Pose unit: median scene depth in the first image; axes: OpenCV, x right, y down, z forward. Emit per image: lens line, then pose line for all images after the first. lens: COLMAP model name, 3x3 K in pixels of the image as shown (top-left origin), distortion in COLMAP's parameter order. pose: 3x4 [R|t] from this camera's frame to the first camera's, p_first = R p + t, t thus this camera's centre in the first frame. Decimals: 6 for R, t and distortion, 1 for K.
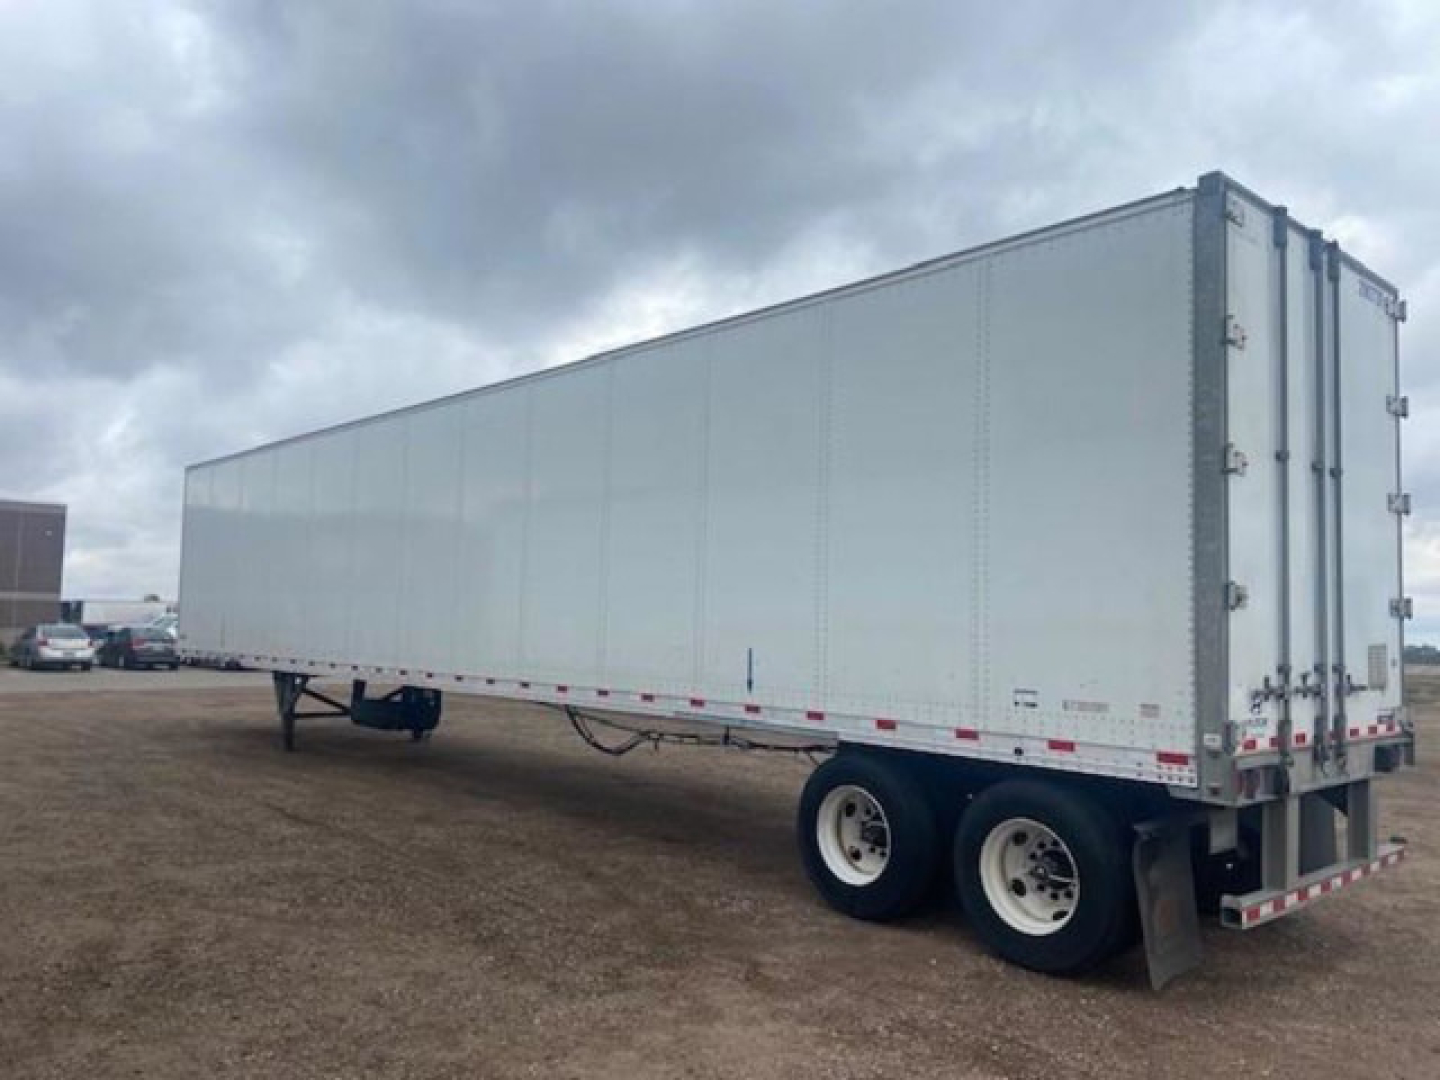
lens RADIAL K [[1093.2, 0, 715.9], [0, 1093.2, 541.8], [0, 0, 1]] dist [0.121433, -0.150021]
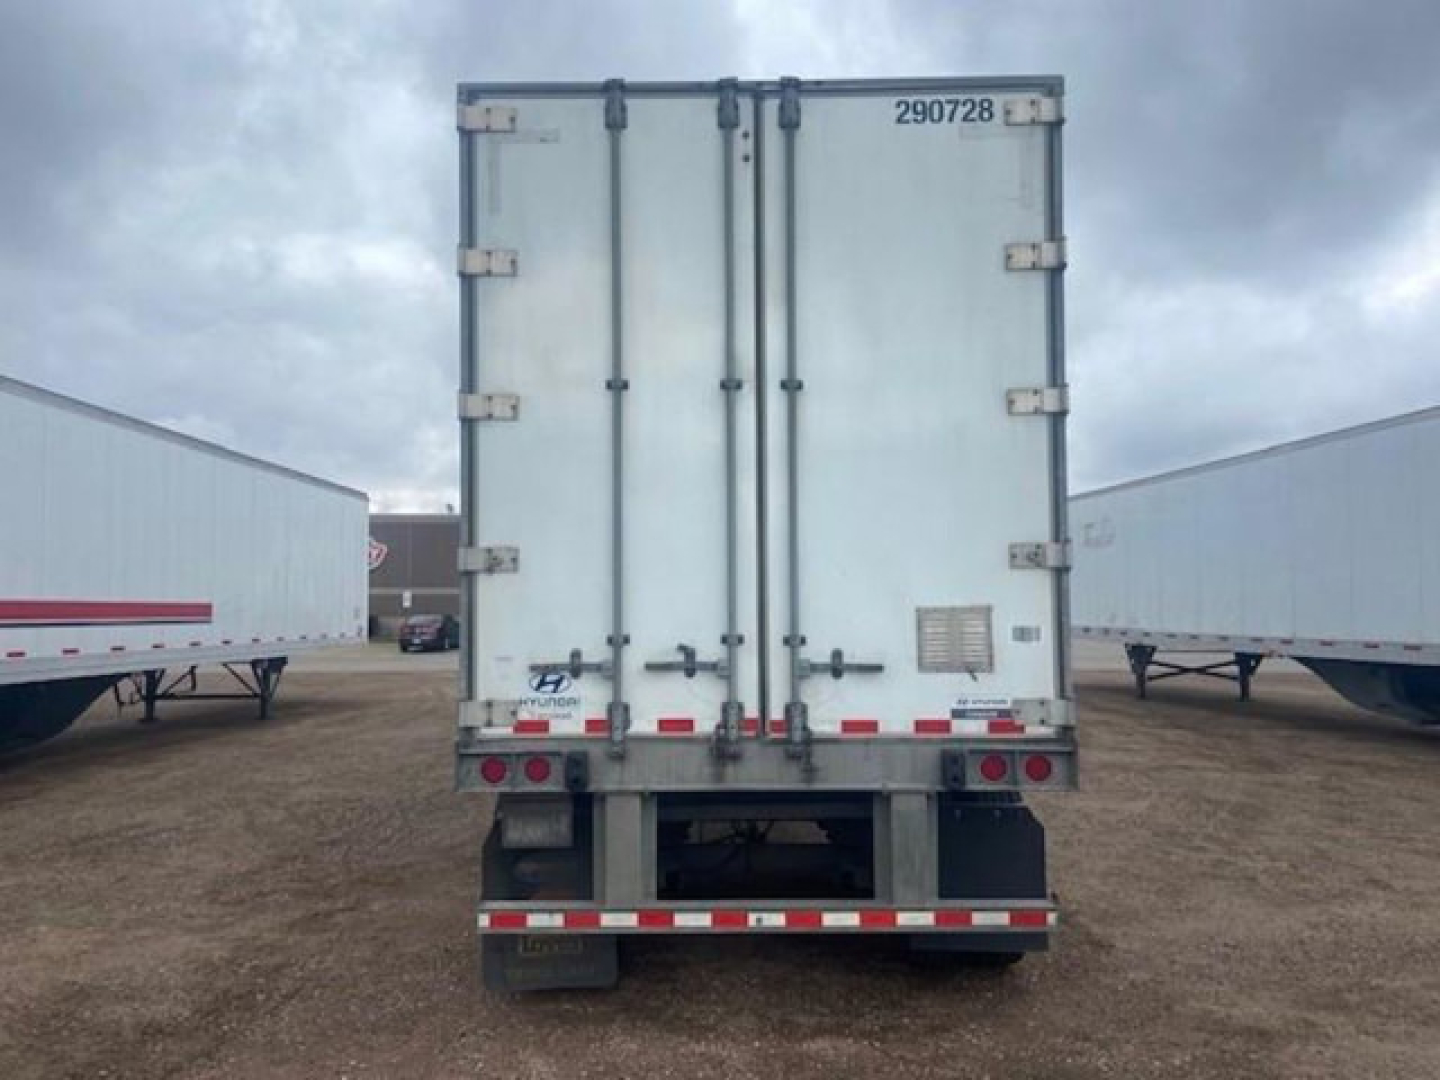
lens RADIAL K [[1093.2, 0, 706.0], [0, 1093.2, 546.4], [0, 0, 1]] dist [0.121433, -0.150021]
pose [[0.714143, -0.066562, -0.696828, 1.255790], [0.072091, 0.997169, -0.021368, 0.073403], [0.696278, -0.034976, 0.716920, 0.513810]]
